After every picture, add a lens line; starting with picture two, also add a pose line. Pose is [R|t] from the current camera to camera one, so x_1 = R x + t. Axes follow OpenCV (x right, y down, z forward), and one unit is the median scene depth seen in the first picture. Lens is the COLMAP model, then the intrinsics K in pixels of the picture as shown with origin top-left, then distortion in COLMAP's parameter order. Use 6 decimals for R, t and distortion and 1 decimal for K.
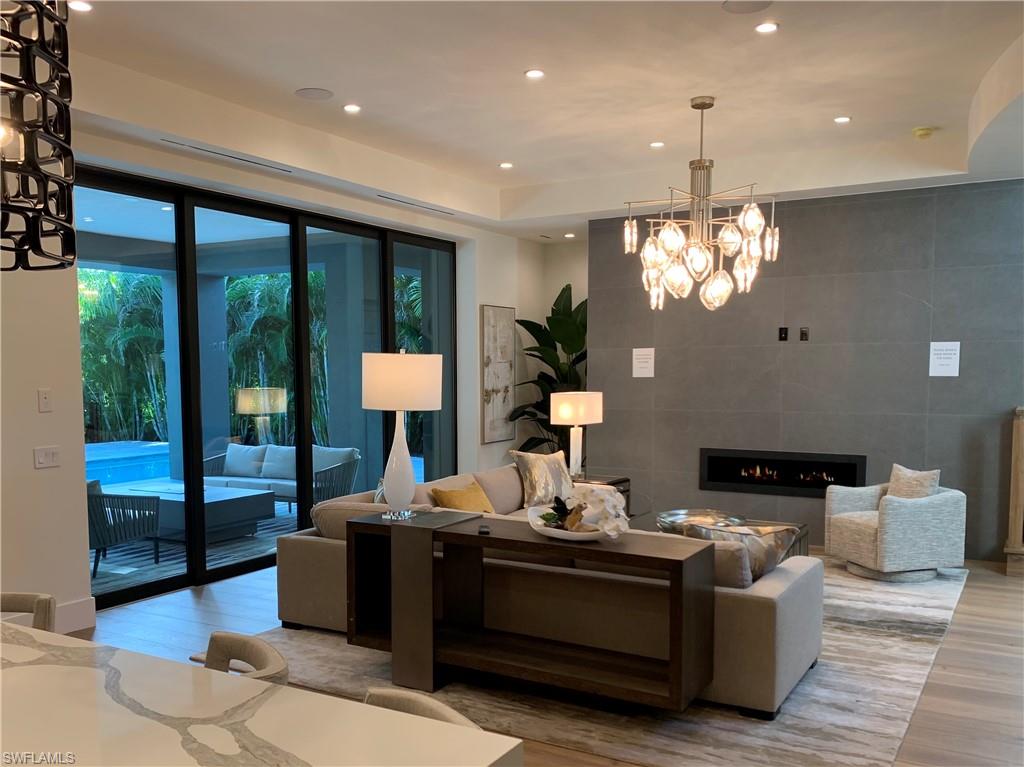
lens RADIAL K [[891.6, 0, 510.5], [0, 891.6, 439.6], [0, 0, 1]] dist [0.089560, -0.183119]
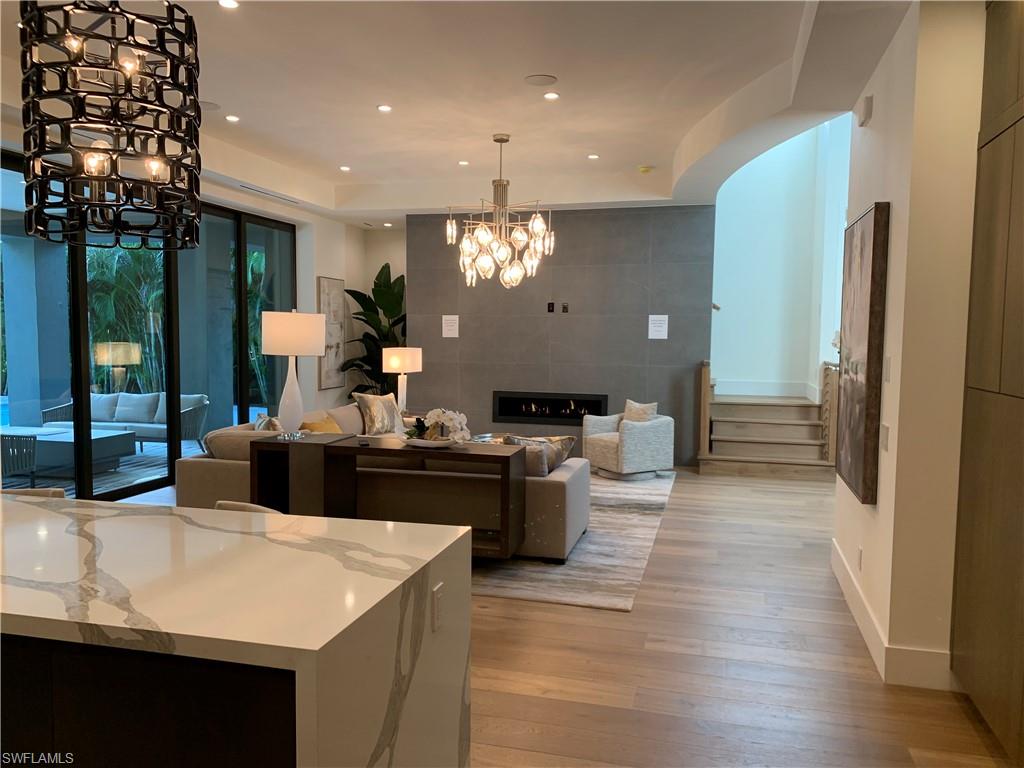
lens RADIAL K [[781.8, 0, 518.0], [0, 781.8, 385.6], [0, 0, 1]] dist [0.157770, -0.324788]
pose [[0.958900, -0.005896, 0.283684, -0.105089], [0.010475, 0.999838, -0.014627, 0.024099], [-0.283552, 0.016998, 0.958806, -0.162566]]
